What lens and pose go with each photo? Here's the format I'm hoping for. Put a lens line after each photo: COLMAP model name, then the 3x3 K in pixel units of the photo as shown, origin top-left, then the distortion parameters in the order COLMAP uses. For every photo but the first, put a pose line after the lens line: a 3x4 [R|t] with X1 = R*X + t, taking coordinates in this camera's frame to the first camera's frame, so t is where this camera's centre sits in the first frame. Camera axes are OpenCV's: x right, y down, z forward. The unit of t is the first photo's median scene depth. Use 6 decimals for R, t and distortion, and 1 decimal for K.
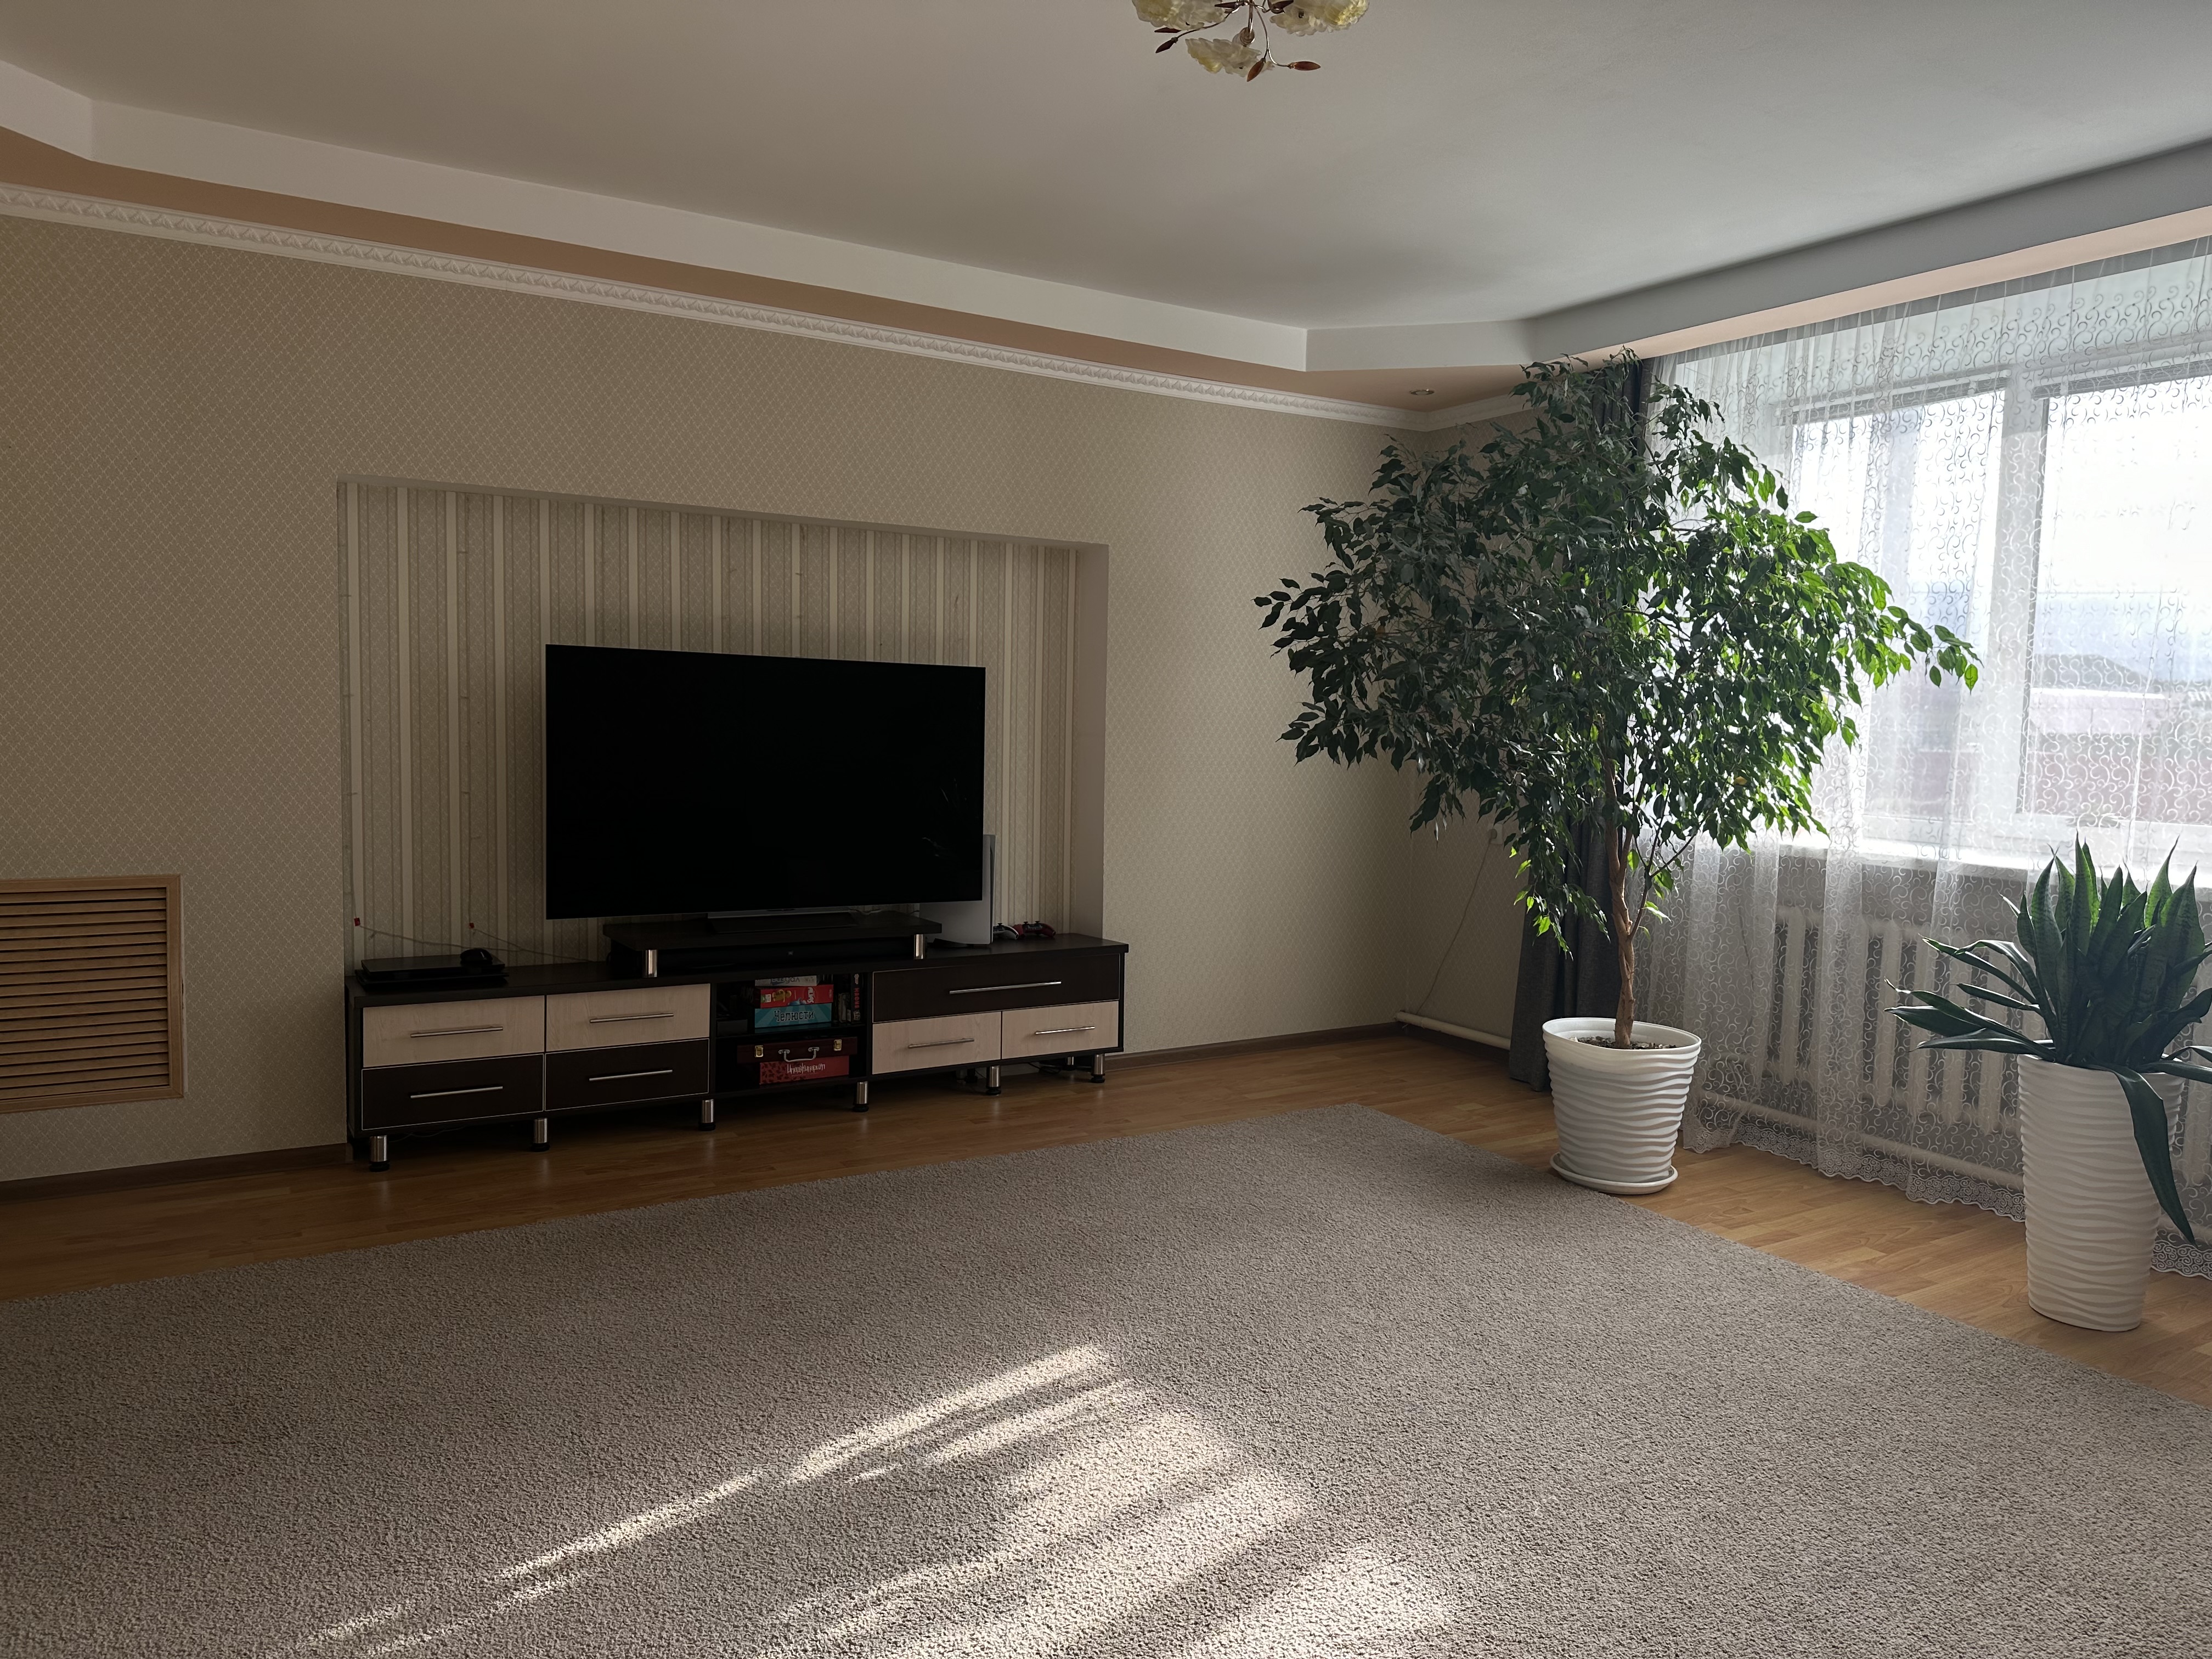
lens RADIAL K [[1536.9, 0, 1130.4], [0, 1536.9, 827.7], [0, 0, 1]] dist [0.070962, -0.083914]
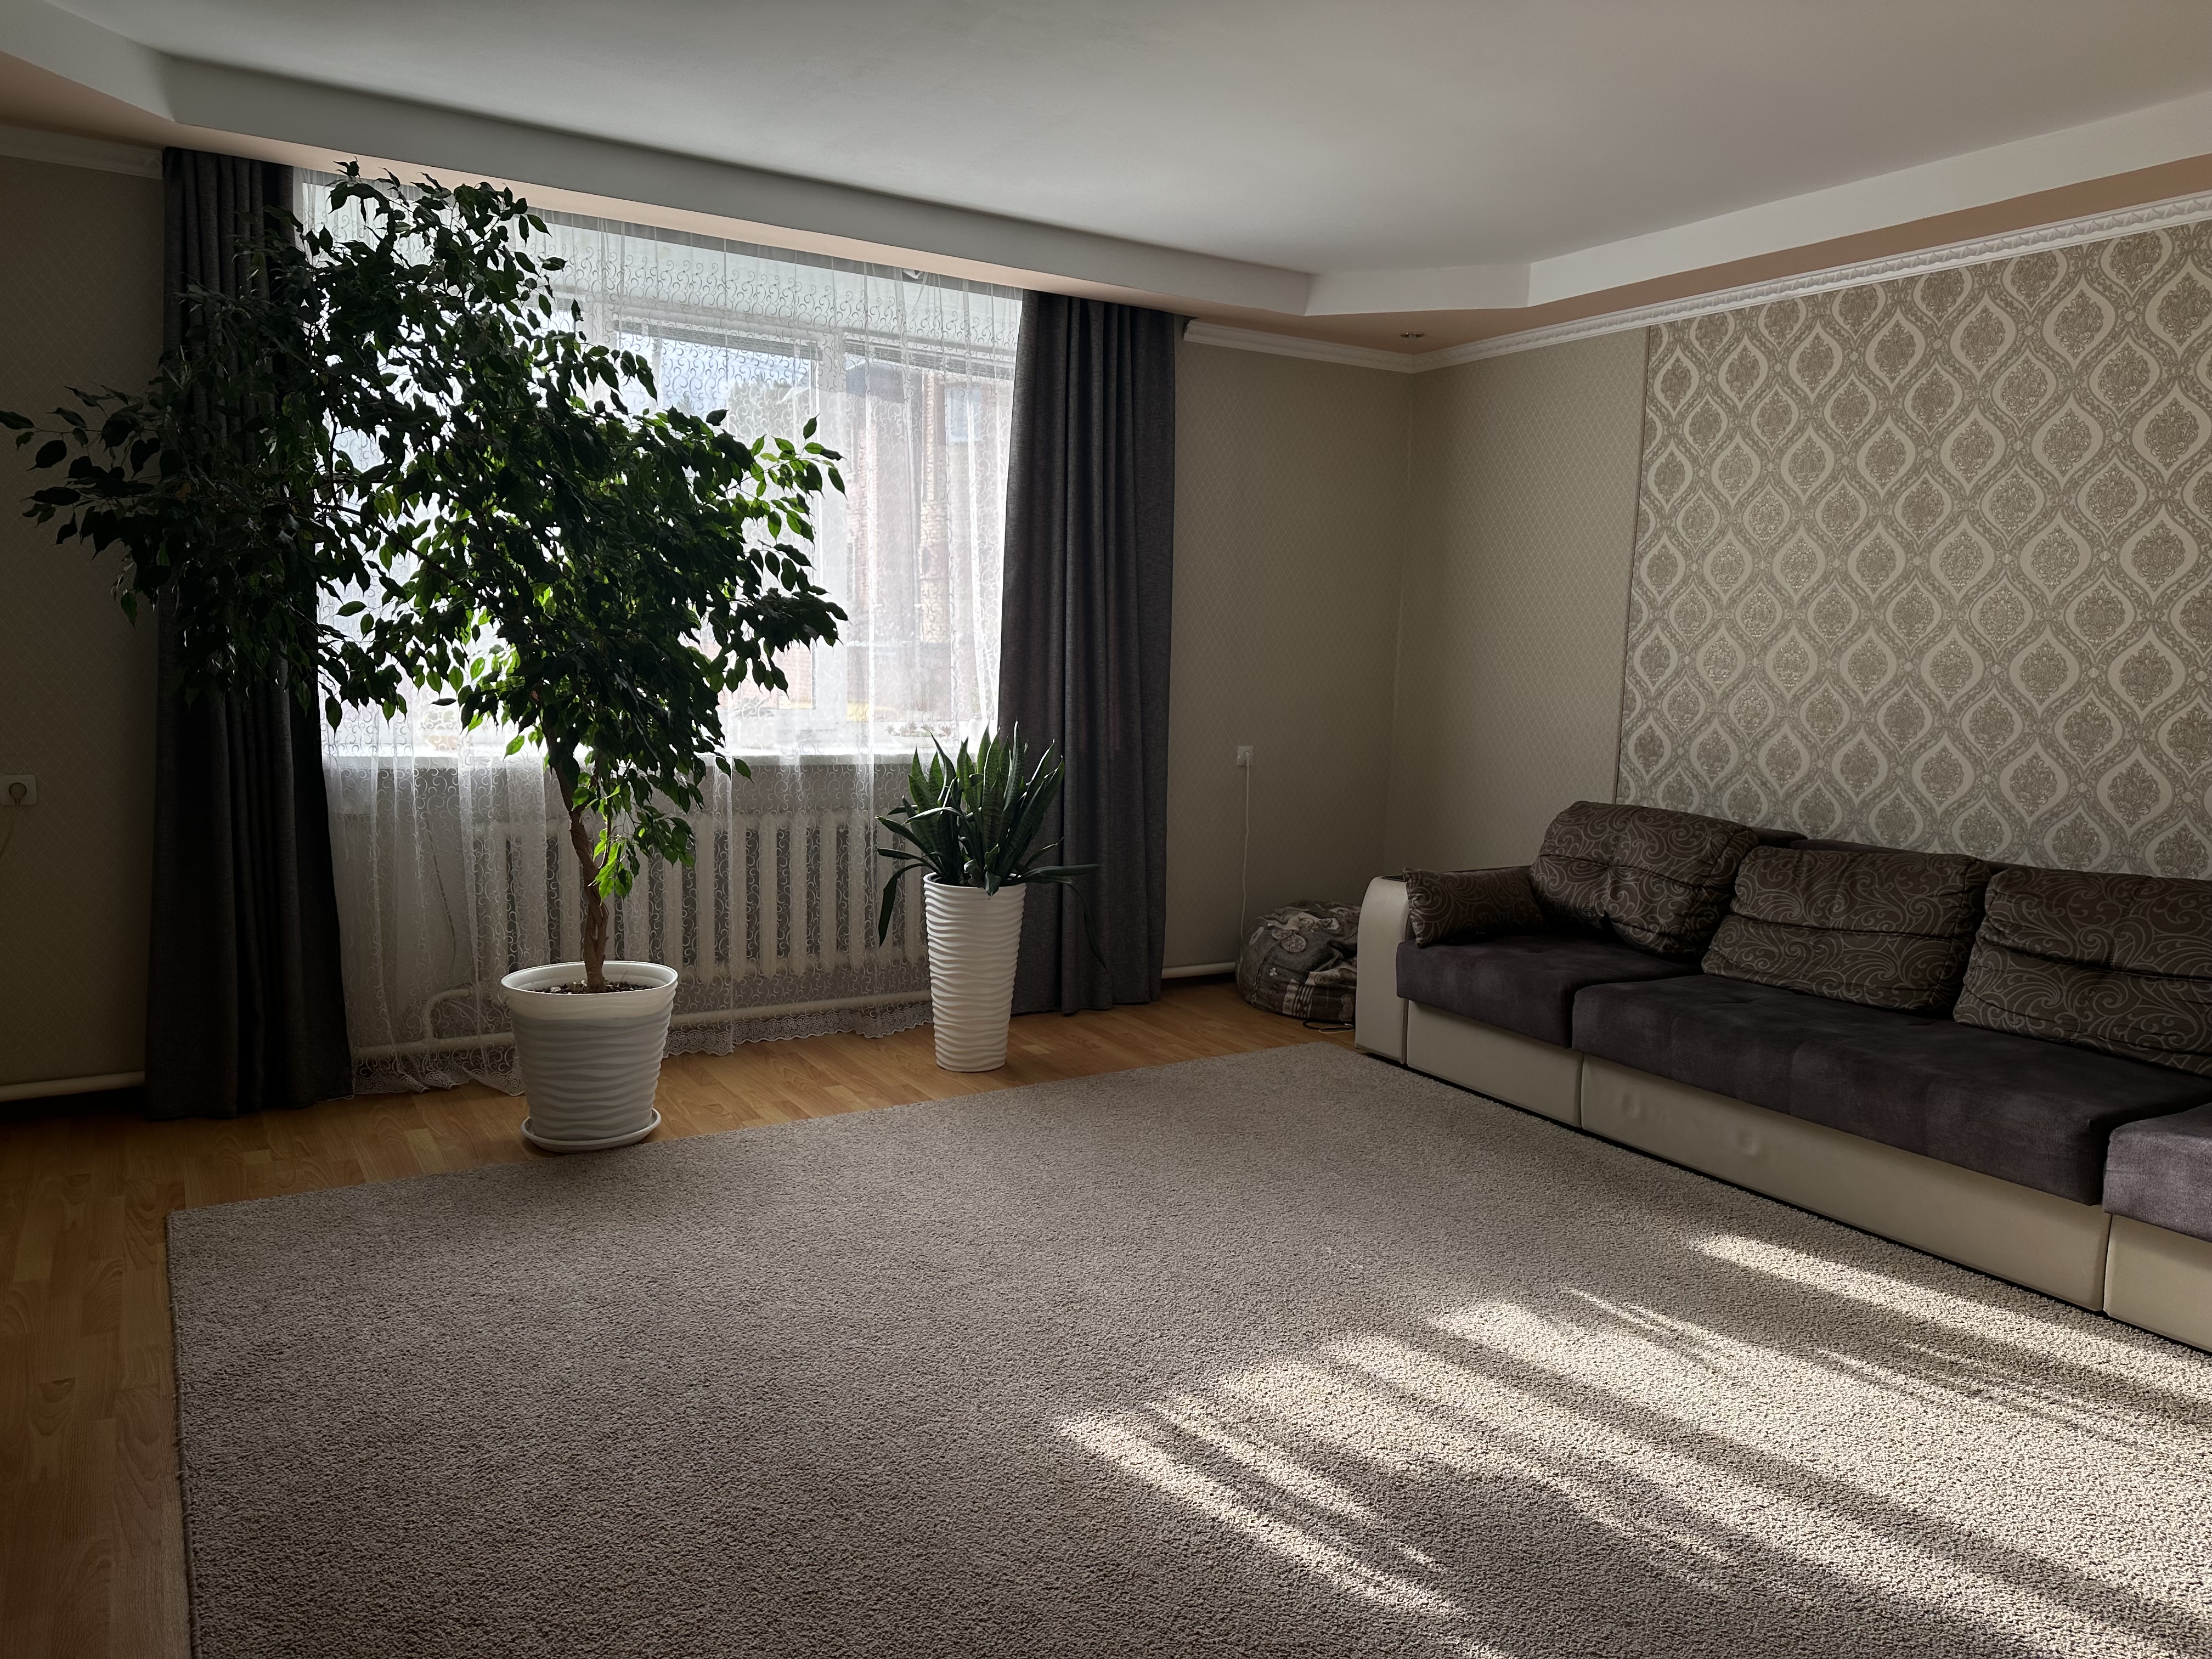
lens RADIAL K [[1536.9, 0, 1108.5], [0, 1536.9, 822.0], [0, 0, 1]] dist [0.070962, -0.083914]
pose [[0.006294, -0.136666, 0.990597, -0.650808], [0.052074, 0.989318, 0.136158, -0.074466], [-0.998623, 0.050727, 0.013343, 0.770826]]
